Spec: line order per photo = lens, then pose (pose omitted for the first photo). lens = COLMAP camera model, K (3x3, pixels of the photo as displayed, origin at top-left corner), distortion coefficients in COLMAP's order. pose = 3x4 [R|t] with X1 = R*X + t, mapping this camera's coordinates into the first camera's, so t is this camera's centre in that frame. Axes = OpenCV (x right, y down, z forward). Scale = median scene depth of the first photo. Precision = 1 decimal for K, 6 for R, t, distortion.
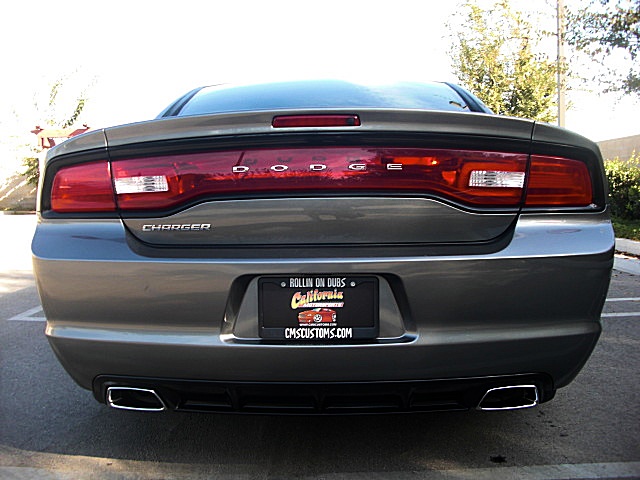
lens RADIAL K [[642.8, 0, 305.7], [0, 642.8, 241.1], [0, 0, 1]] dist [-0.270628, 0.323617]
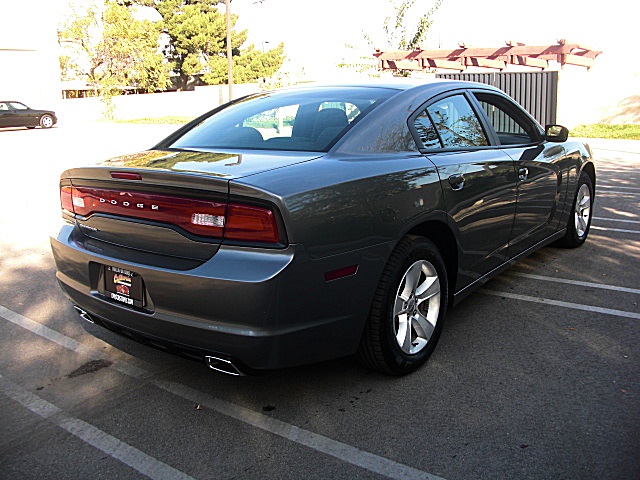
lens RADIAL K [[642.8, 0, 305.7], [0, 642.8, 241.1], [0, 0, 1]] dist [-0.270628, 0.323617]
pose [[0.796575, 0.124557, -0.591570, 1.361192], [-0.027211, 0.984940, 0.170742, -0.307543], [0.603928, -0.119912, 0.787967, -0.037100]]
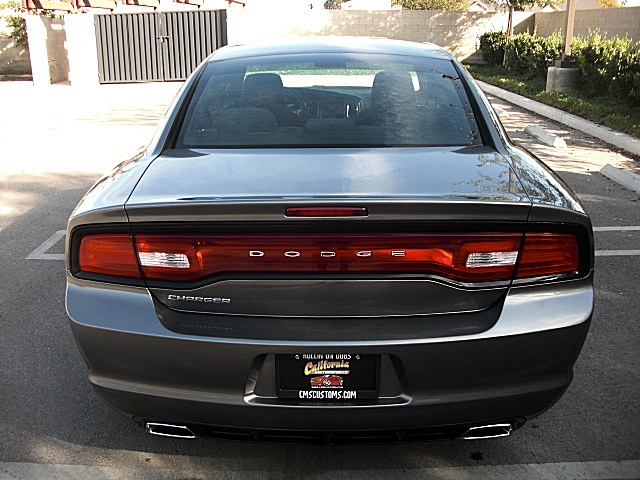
lens RADIAL K [[642.8, 0, 305.7], [0, 642.8, 241.1], [0, 0, 1]] dist [-0.270628, 0.323617]
pose [[0.999979, -0.004514, 0.004740, -0.023385], [0.003163, 0.967246, 0.253820, -0.404178], [-0.005731, -0.253799, 0.967240, -0.049120]]
